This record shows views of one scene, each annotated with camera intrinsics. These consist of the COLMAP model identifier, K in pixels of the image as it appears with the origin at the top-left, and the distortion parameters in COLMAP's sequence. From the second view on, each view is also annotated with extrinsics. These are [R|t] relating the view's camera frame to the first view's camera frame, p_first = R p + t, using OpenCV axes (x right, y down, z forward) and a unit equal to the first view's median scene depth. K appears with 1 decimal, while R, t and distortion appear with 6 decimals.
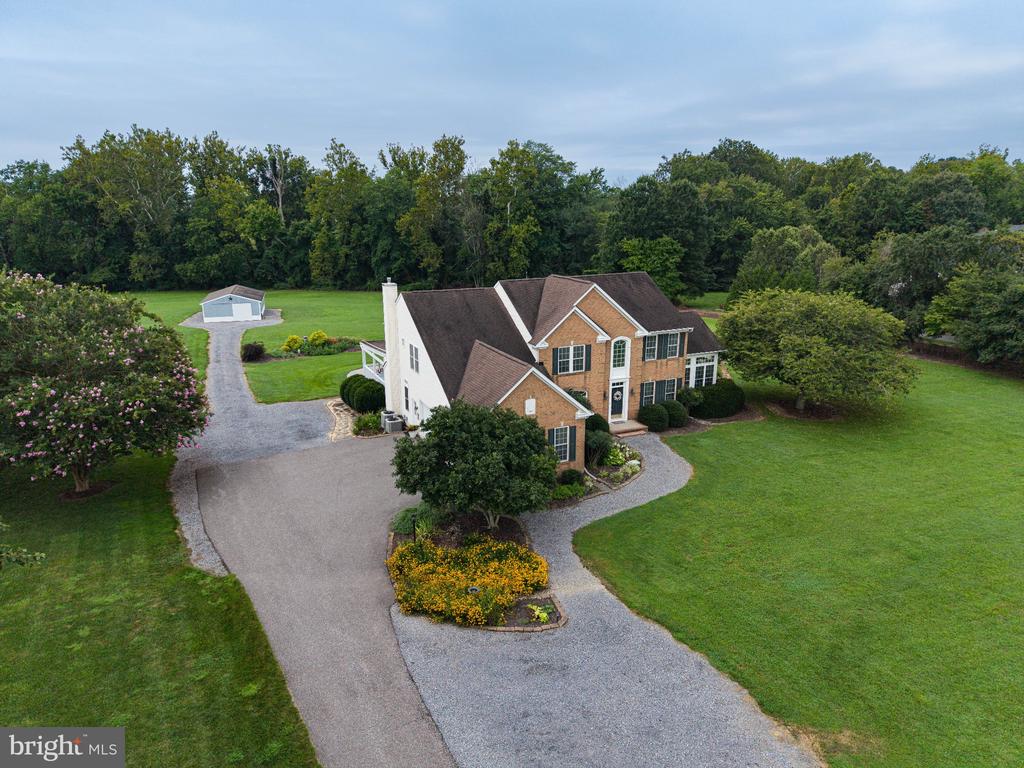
lens RADIAL K [[681.8, 0, 510.8], [0, 681.8, 382.3], [0, 0, 1]] dist [0.053605, -0.060161]
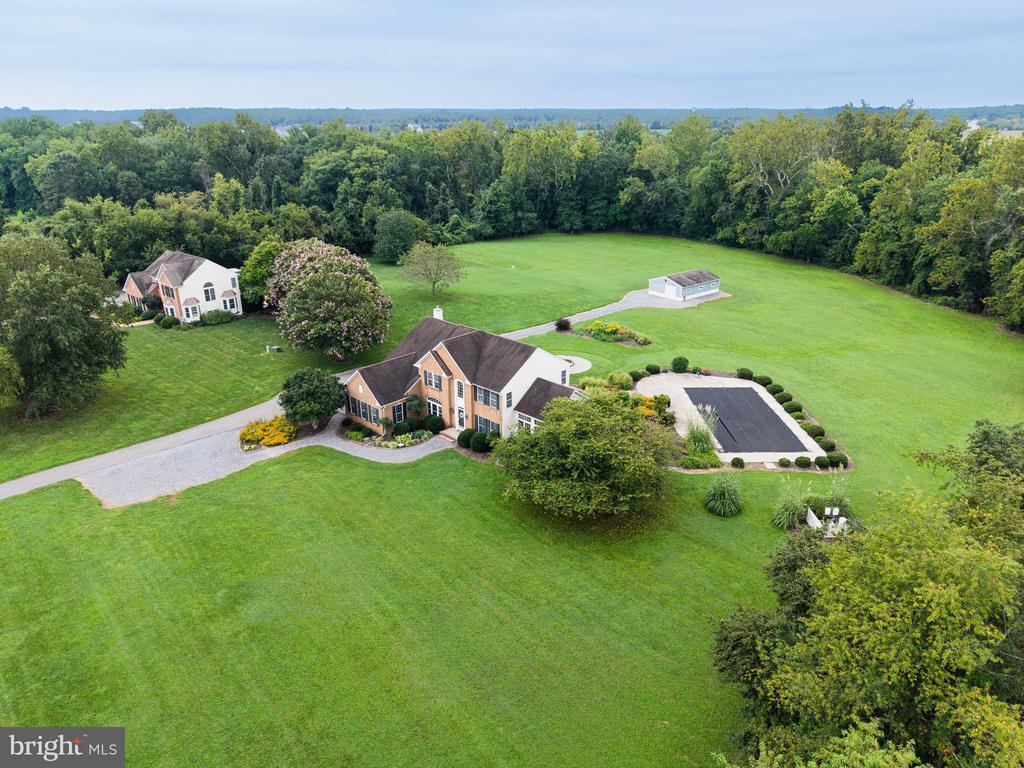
lens RADIAL K [[681.8, 0, 510.8], [0, 681.8, 382.3], [0, 0, 1]] dist [0.053605, -0.060161]
pose [[0.375175, 0.345653, -0.860097, 1.497944], [-0.239967, 0.932461, 0.270060, -0.492993], [0.895354, 0.105075, 0.432781, 0.412774]]
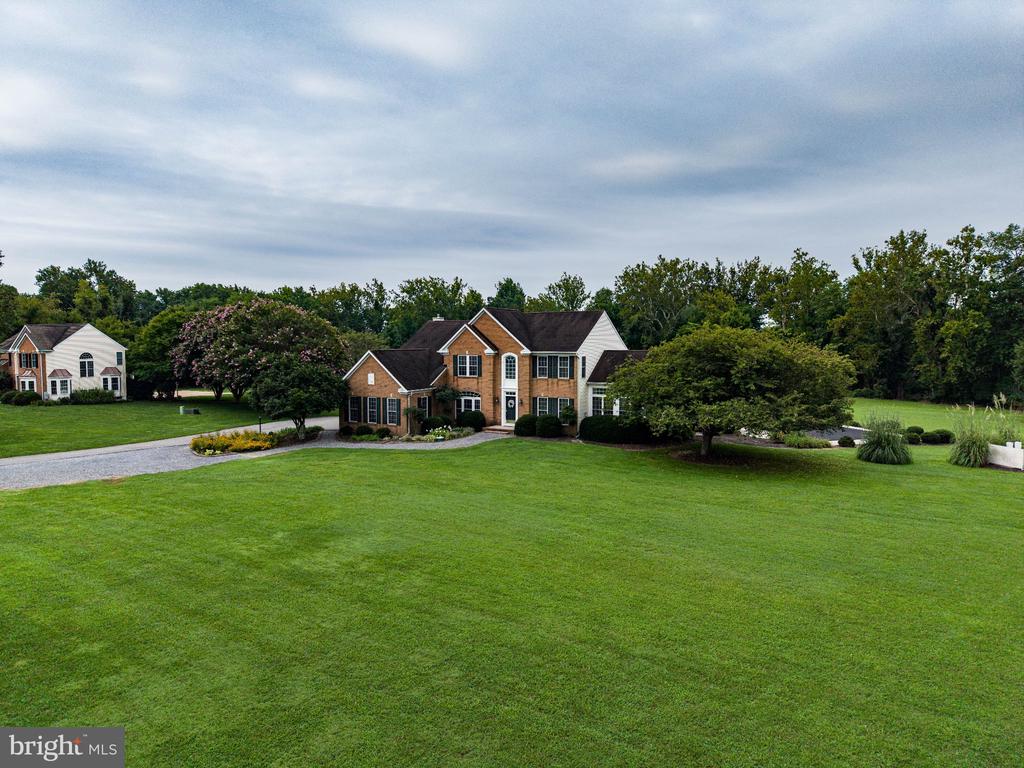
lens RADIAL K [[681.8, 0, 510.8], [0, 681.8, 382.3], [0, 0, 1]] dist [0.053605, -0.060161]
pose [[0.587085, 0.053554, -0.807752, 1.099227], [-0.209189, 0.973956, -0.087467, 0.086127], [0.782031, 0.220323, 0.582997, 0.296415]]
